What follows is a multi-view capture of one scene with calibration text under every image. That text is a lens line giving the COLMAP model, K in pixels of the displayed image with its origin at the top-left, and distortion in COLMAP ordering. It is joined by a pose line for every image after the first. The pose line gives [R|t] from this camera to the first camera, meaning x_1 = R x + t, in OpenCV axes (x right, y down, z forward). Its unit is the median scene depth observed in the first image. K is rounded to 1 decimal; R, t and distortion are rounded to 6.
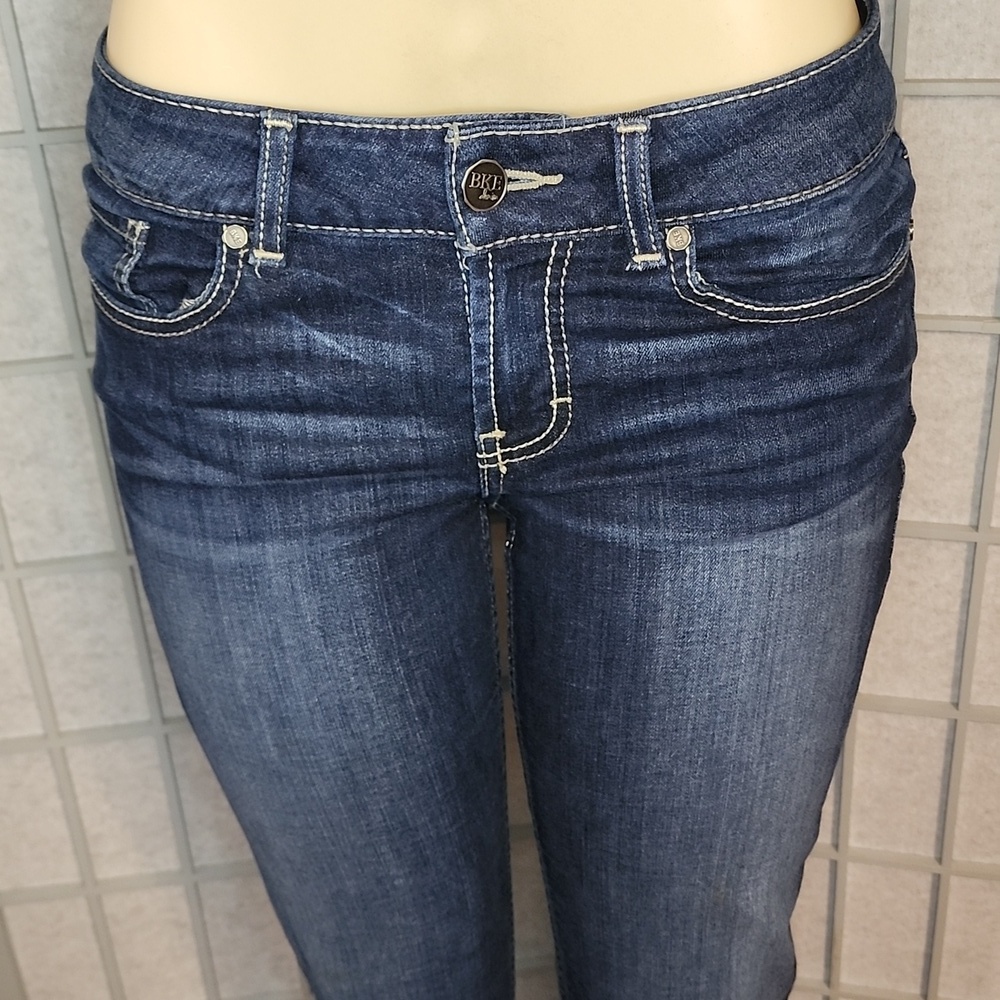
lens RADIAL K [[1423.4, 0, 500.0], [0, 1423.4, 500.0], [0, 0, 1]] dist [0.181306, -0.561828]
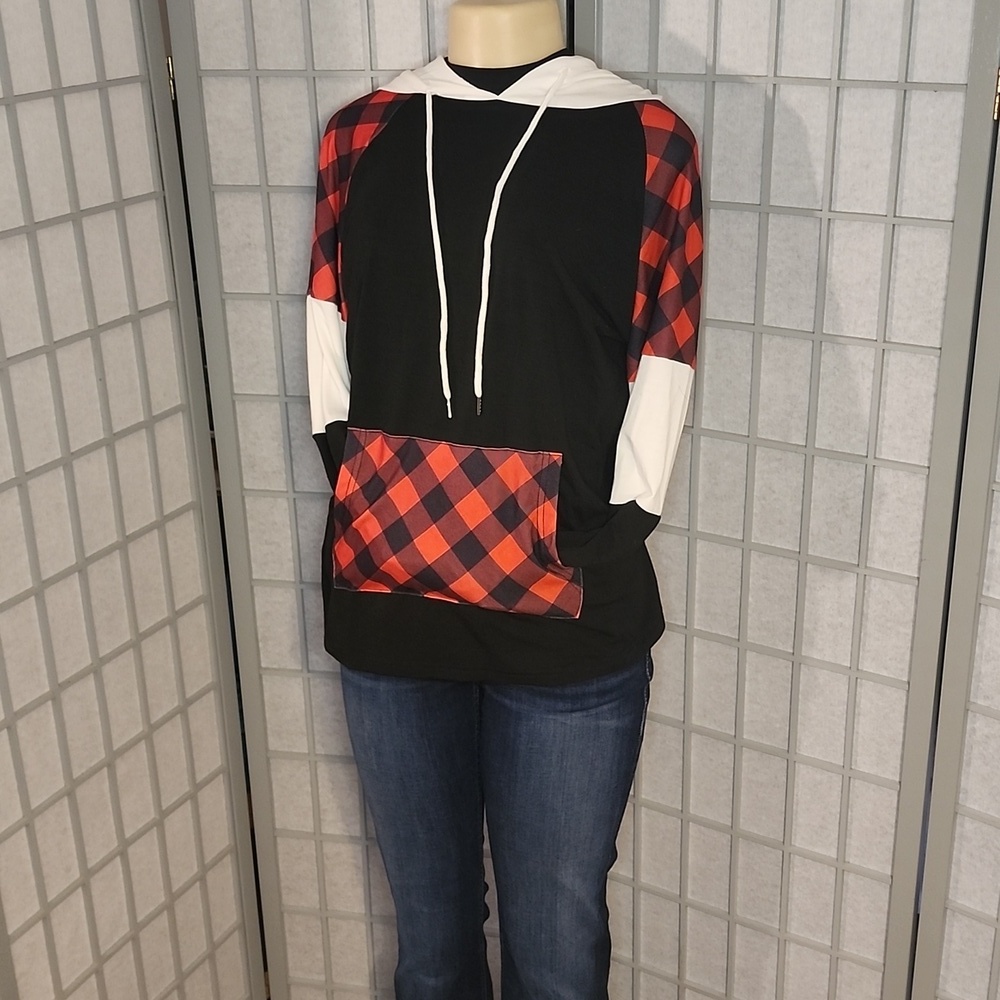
lens RADIAL K [[1357.8, 0, 519.5], [0, 1357.8, 487.7], [0, 0, 1]] dist [0.154591, -0.514919]
pose [[0.955564, 0.144739, -0.256804, 0.677533], [-0.174001, 0.980150, -0.095028, -0.126989], [0.237952, 0.135490, 0.961780, -1.402692]]
